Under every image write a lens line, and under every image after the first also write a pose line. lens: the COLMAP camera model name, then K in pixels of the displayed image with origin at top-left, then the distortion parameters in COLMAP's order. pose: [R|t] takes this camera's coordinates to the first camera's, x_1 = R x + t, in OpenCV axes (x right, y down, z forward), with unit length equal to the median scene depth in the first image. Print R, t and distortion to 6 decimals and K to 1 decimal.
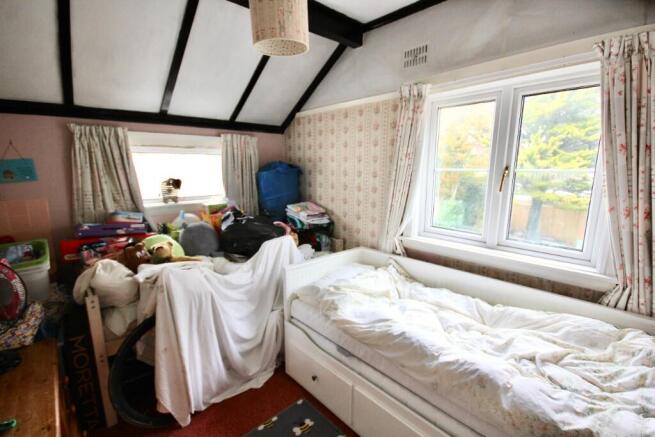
lens RADIAL K [[301.7, 0, 330.8], [0, 301.7, 219.5], [0, 0, 1]] dist [0.000220, -0.000085]
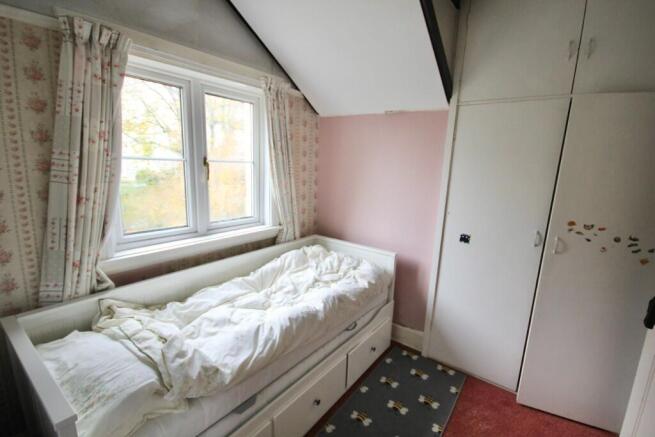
lens RADIAL K [[301.7, 0, 331.4], [0, 301.7, 219.8], [0, 0, 1]] dist [0.000220, -0.000085]
pose [[-0.178647, -0.185660, 0.966238, -0.610340], [0.137919, 0.967615, 0.211424, -0.130271], [-0.974199, 0.171033, -0.147256, 0.798905]]
